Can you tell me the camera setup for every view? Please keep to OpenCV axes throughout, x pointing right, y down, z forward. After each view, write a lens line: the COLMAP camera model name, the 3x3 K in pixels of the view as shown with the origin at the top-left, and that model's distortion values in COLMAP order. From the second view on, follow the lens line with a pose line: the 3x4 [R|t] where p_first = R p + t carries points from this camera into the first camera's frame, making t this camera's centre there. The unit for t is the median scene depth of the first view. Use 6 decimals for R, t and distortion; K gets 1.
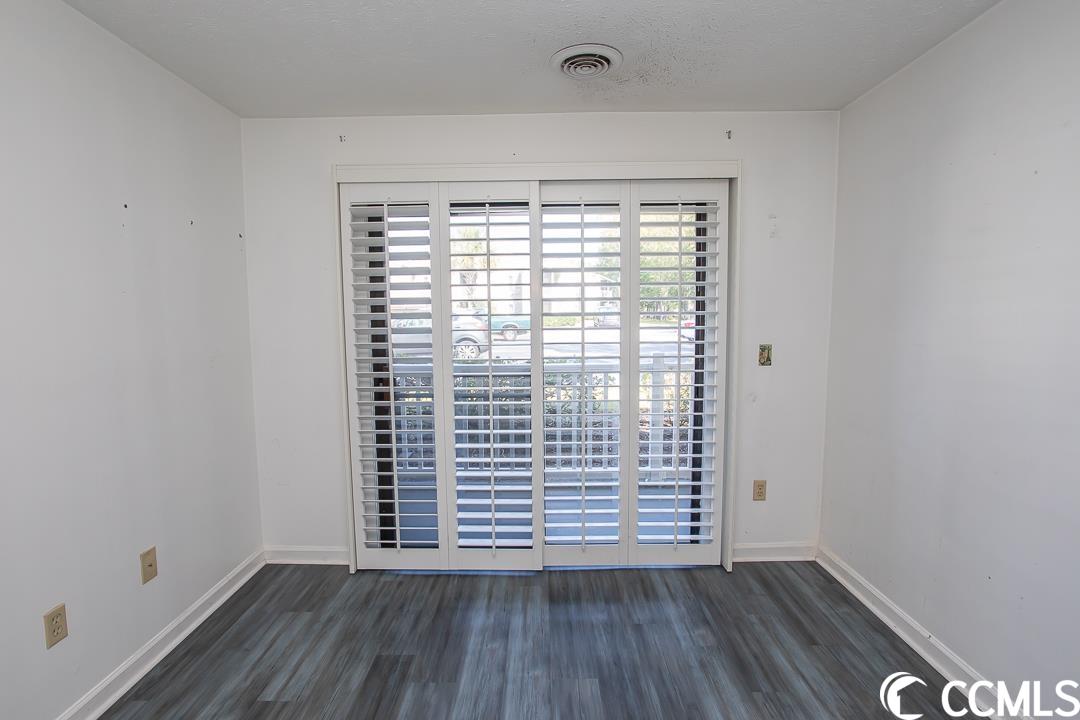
lens RADIAL K [[536.6, 0, 532.5], [0, 536.6, 357.5], [0, 0, 1]] dist [-0.044900, 0.021507]
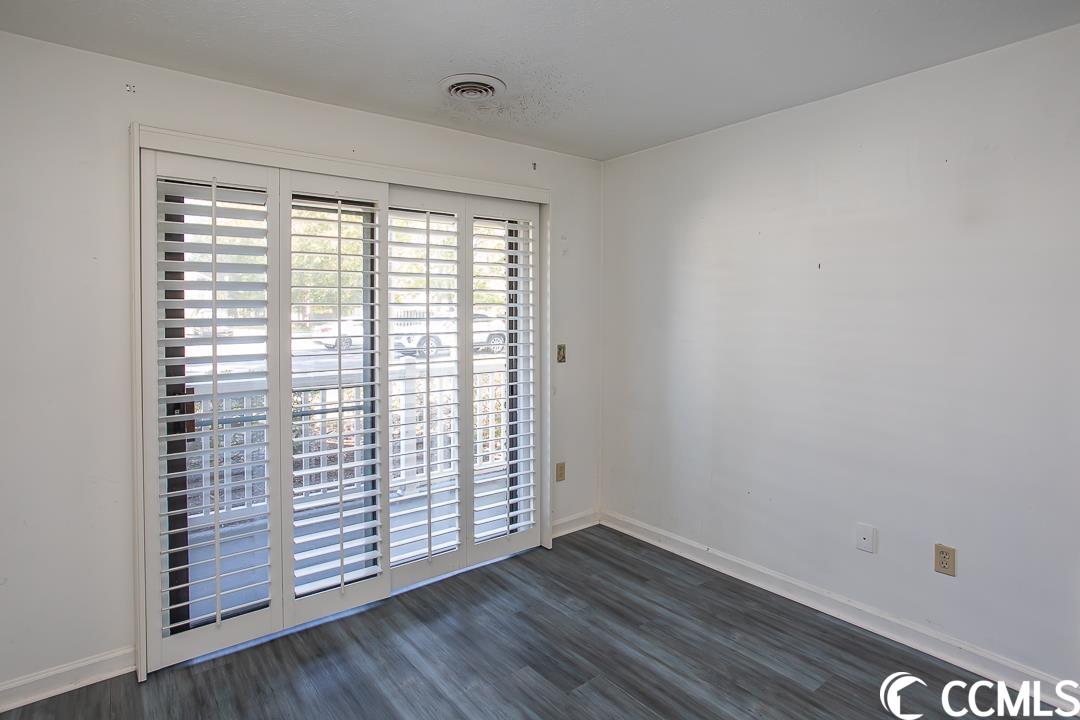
lens RADIAL K [[579.0, 0, 524.8], [0, 579.0, 318.6], [0, 0, 1]] dist [-0.022253, 0.005101]
pose [[0.786585, -0.001320, 0.617481, -0.439595], [0.055338, 0.996124, -0.068365, 0.001668], [-0.614998, 0.087945, 0.783609, 0.041430]]
